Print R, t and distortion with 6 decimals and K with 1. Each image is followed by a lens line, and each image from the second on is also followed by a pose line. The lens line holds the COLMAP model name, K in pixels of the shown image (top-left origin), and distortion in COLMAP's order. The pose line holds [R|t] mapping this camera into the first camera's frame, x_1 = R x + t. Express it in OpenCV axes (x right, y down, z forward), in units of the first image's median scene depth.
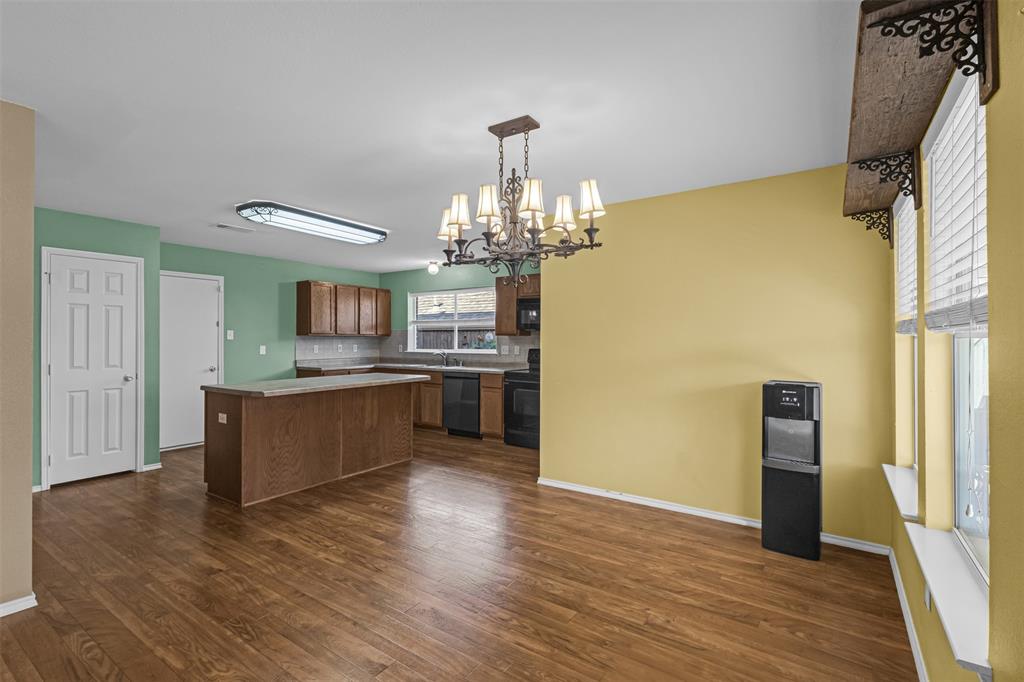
lens RADIAL K [[472.7, 0, 502.0], [0, 472.7, 338.0], [0, 0, 1]] dist [0.002160, 0.000000]
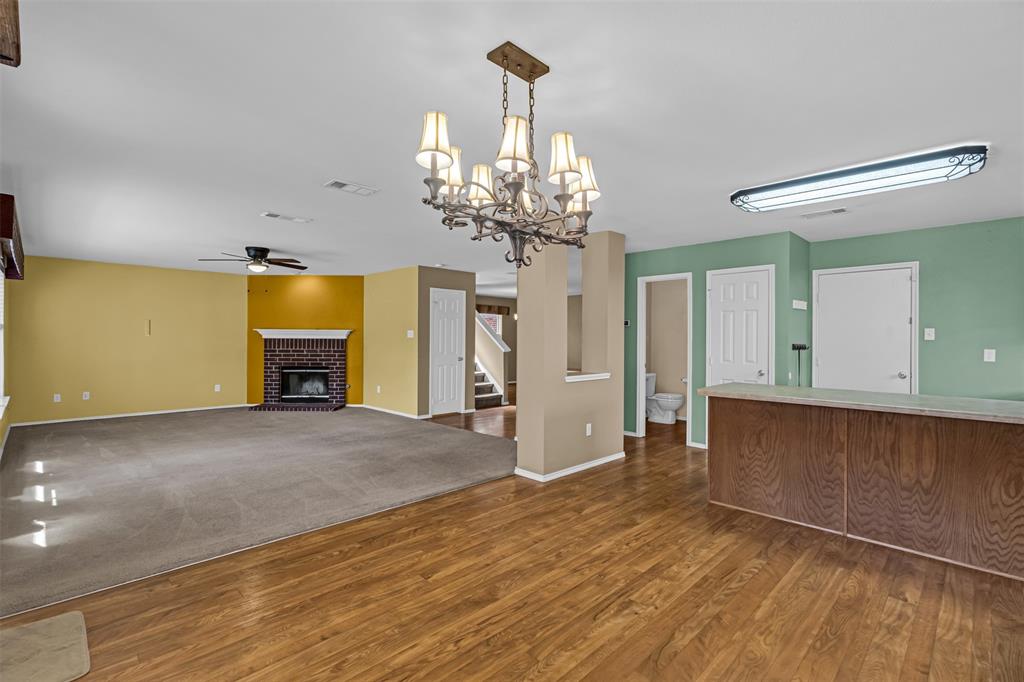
lens RADIAL K [[472.7, 0, 509.5], [0, 472.7, 339.9], [0, 0, 1]] dist [0.002160, 0.000000]
pose [[-0.181373, 0.002538, -0.983411, 0.425565], [-0.003358, 0.999989, 0.003200, 0.003794], [0.983409, 0.003883, -0.181363, 0.603711]]
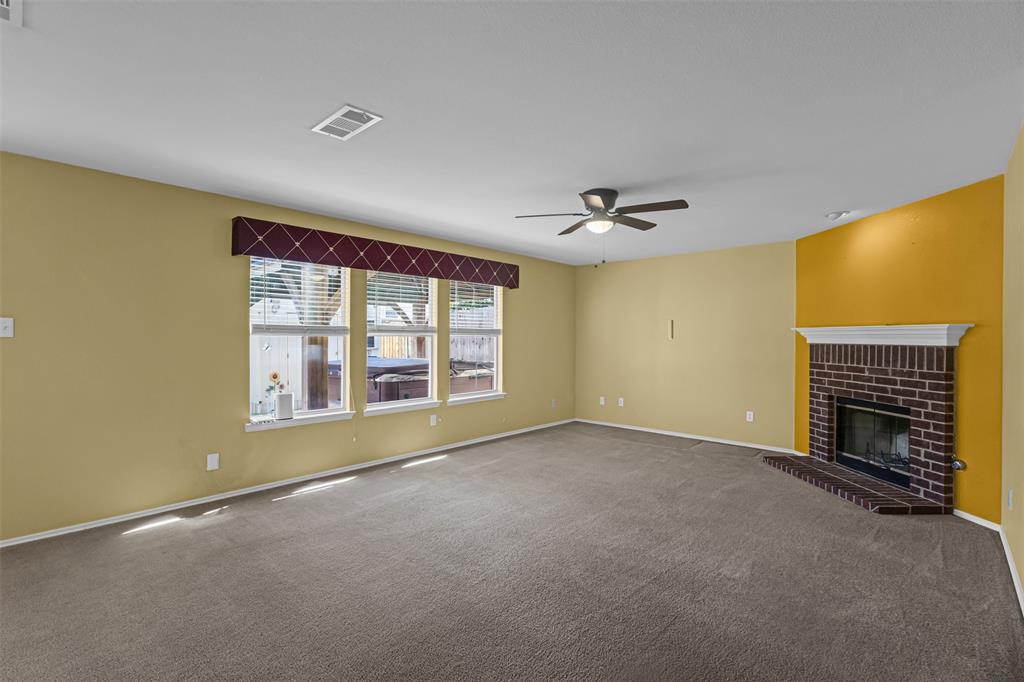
lens RADIAL K [[472.7, 0, 495.5], [0, 472.7, 336.5], [0, 0, 1]] dist [0.002160, 0.000000]
pose [[-0.988539, -0.004694, 0.150893, -0.699407], [-0.005428, 0.999975, -0.004448, -0.000657], [-0.150869, -0.005217, -0.988540, 0.486966]]
